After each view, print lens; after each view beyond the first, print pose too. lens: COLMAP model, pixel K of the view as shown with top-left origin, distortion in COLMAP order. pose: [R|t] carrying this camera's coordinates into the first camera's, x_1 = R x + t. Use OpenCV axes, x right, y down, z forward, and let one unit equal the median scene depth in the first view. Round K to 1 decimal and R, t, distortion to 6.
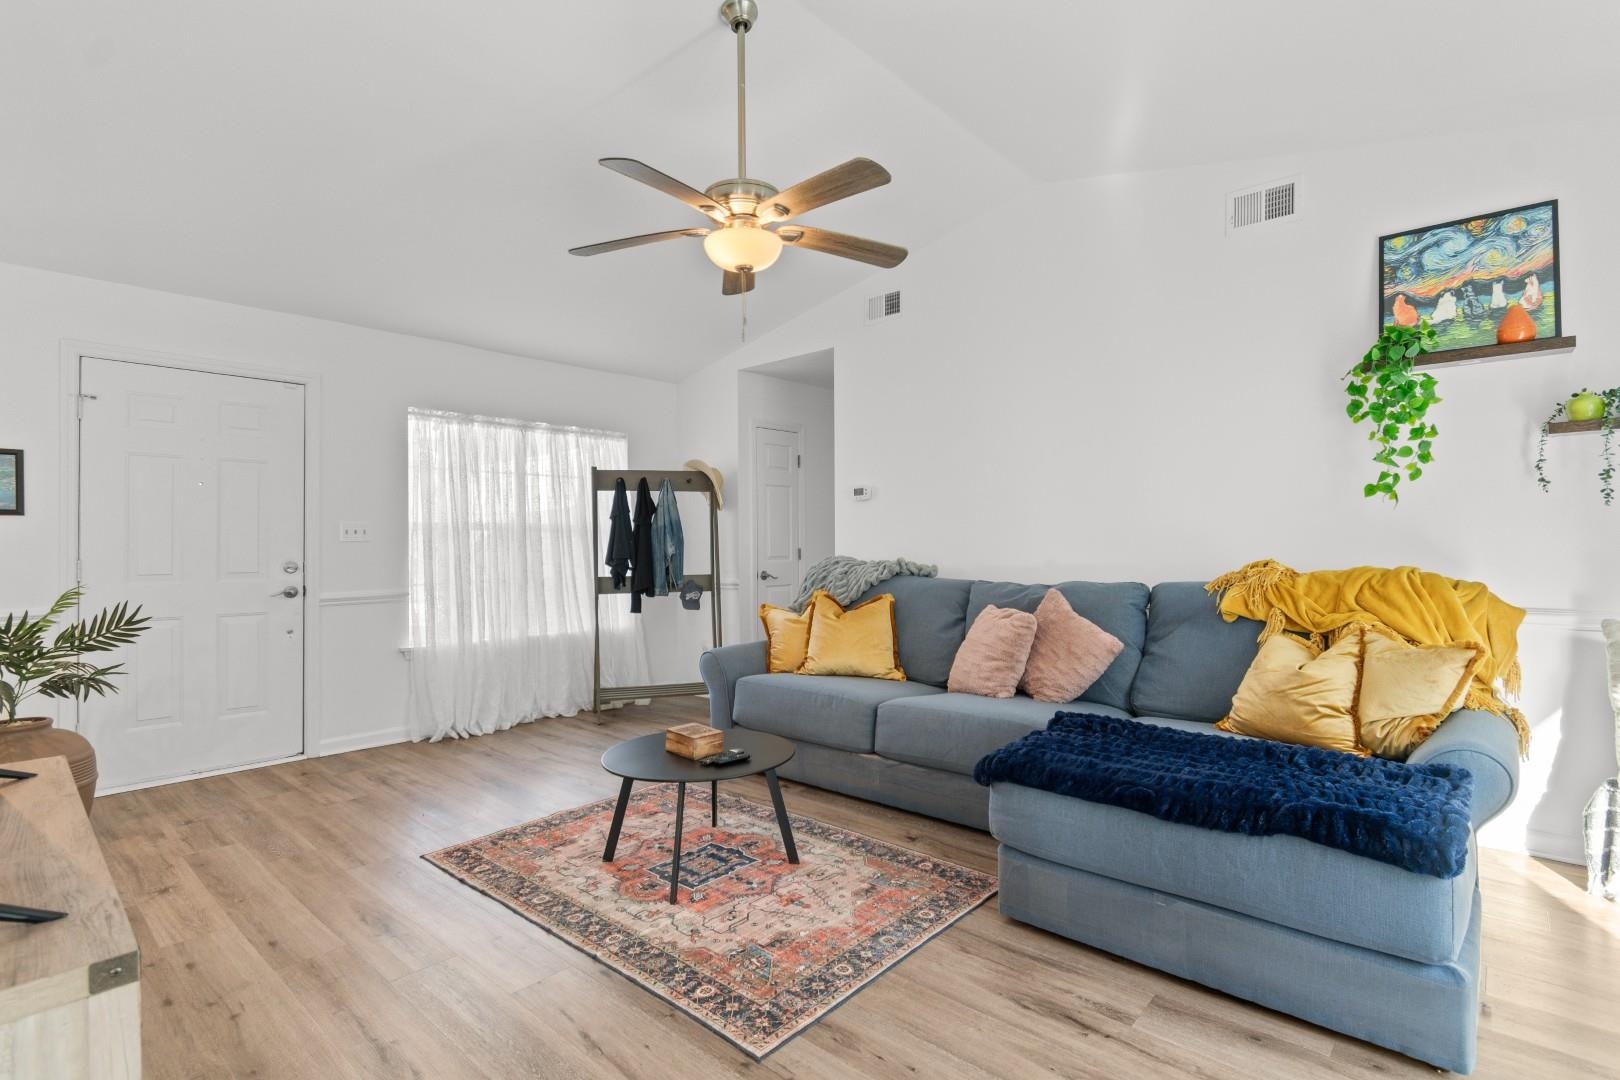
lens RADIAL K [[771.0, 0, 810.0], [0, 771.0, 534.5], [0, 0, 1]] dist [-0.000878, -0.000385]
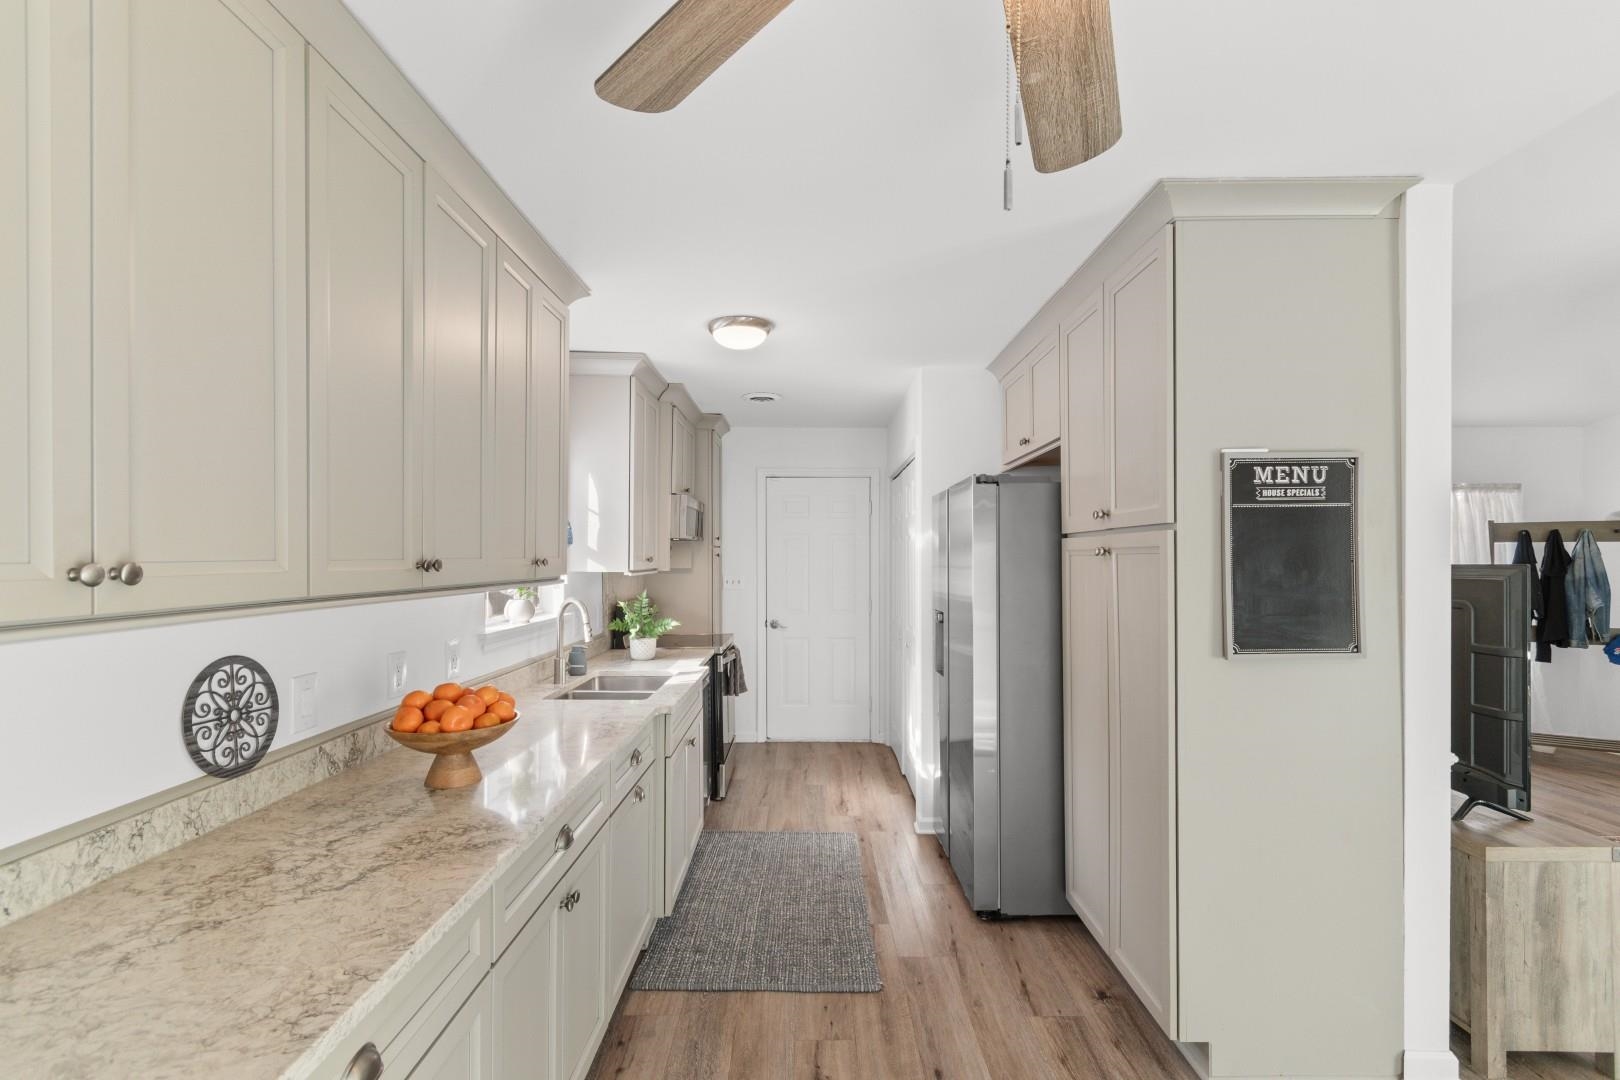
lens RADIAL K [[717.1, 0, 807.4], [0, 717.1, 559.4], [0, 0, 1]] dist [0.000947, -0.000893]
pose [[0.667692, 0.011831, -0.744344, -0.300018], [0.000717, 0.999863, 0.016536, -0.089316], [0.744438, -0.011574, 0.667592, -0.635763]]
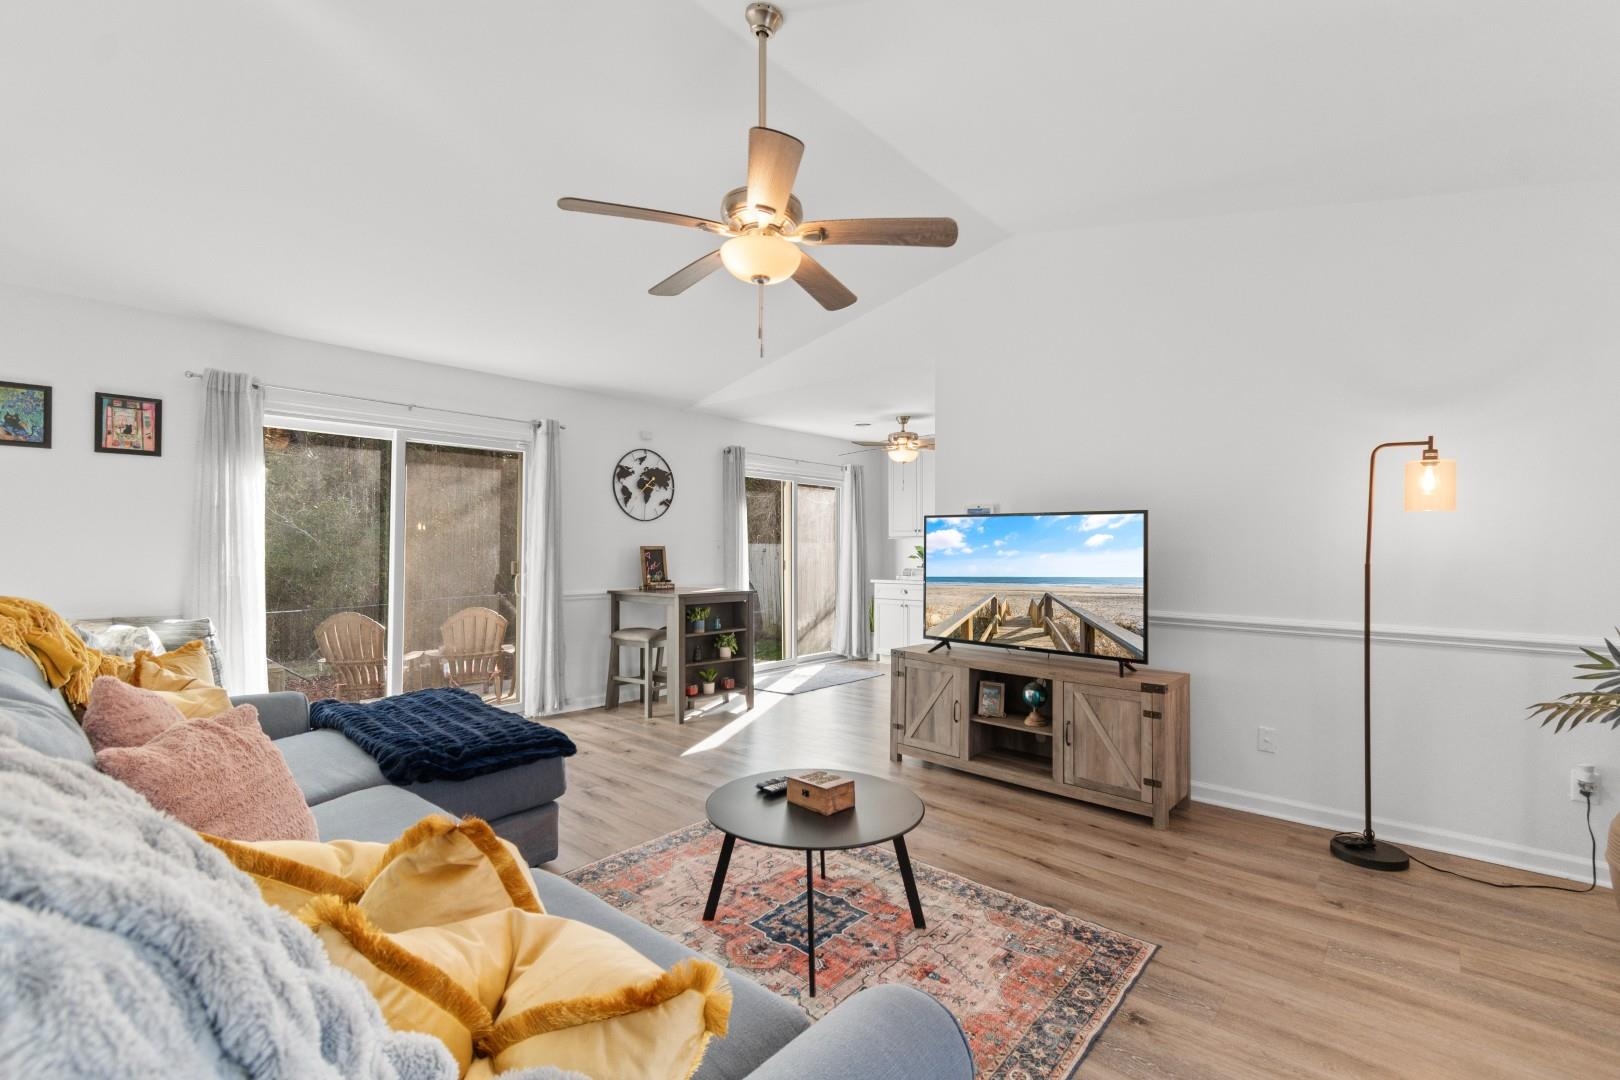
lens RADIAL K [[709.3, 0, 813.6], [0, 709.3, 540.2], [0, 0, 1]] dist [-0.001293, -0.000390]
pose [[-0.999813, 0.006093, -0.018370, -0.116452], [0.006471, 0.999767, -0.020607, -0.000869], [0.018240, -0.020722, -0.999619, 1.641618]]
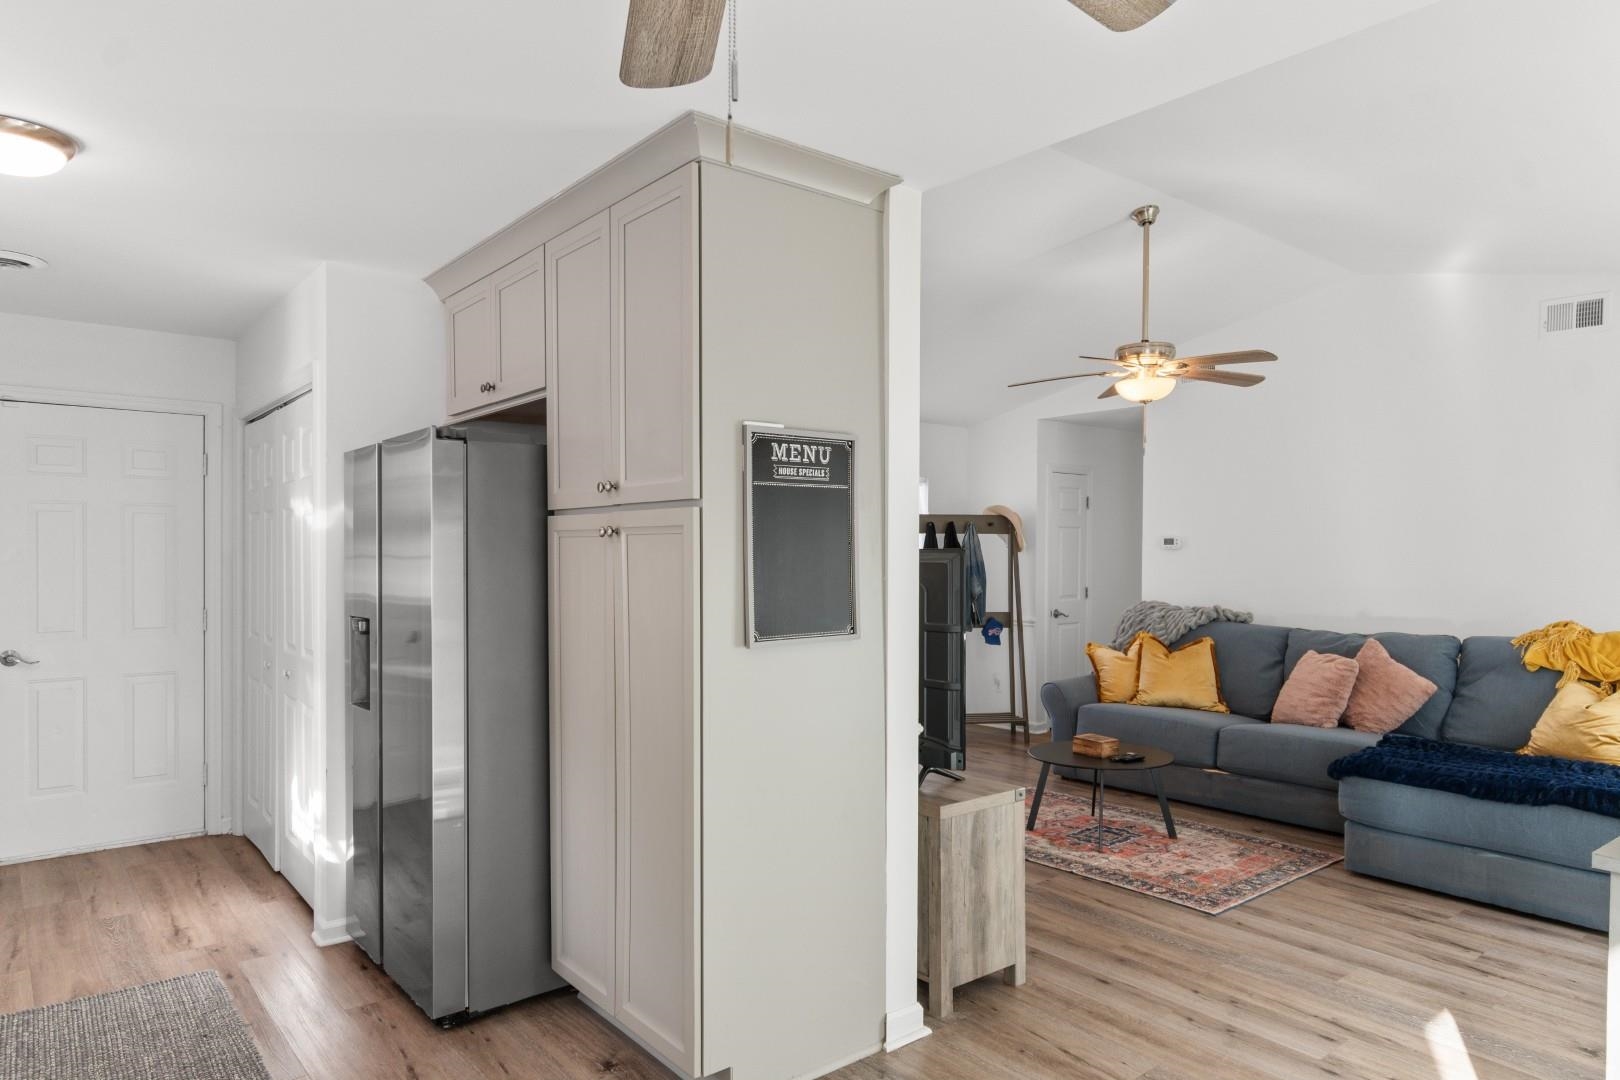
lens RADIAL K [[997.8, 0, 809.1], [0, 997.8, 557.2], [0, 0, 1]] dist [-0.003351, 0.000245]
pose [[0.988018, 0.014631, -0.153644, -0.347910], [-0.012209, 0.999786, 0.016693, -0.079426], [0.153855, -0.014617, 0.987985, -0.733002]]
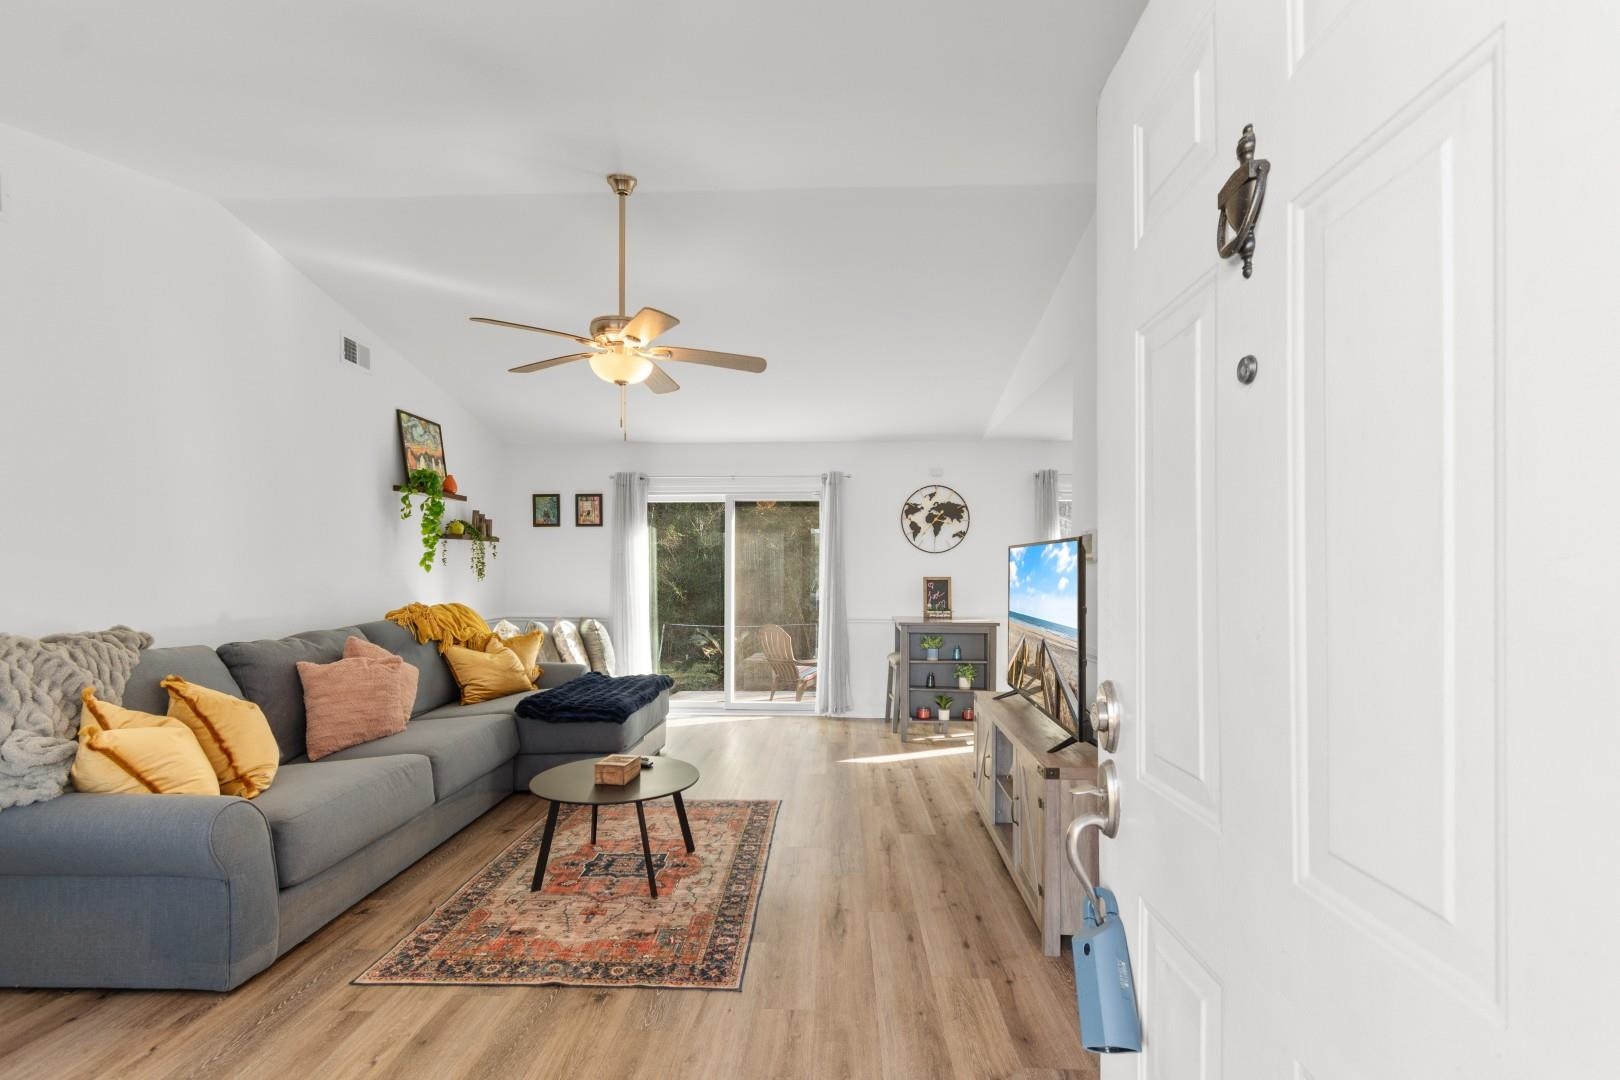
lens RADIAL K [[735.9, 0, 816.9], [0, 735.9, 574.7], [0, 0, 1]] dist [0.001144, -0.000190]
pose [[-0.645631, 0.006828, 0.763619, -1.075199], [-0.001172, 0.999950, -0.009932, -0.011146], [-0.763649, -0.007307, -0.645591, 1.347366]]
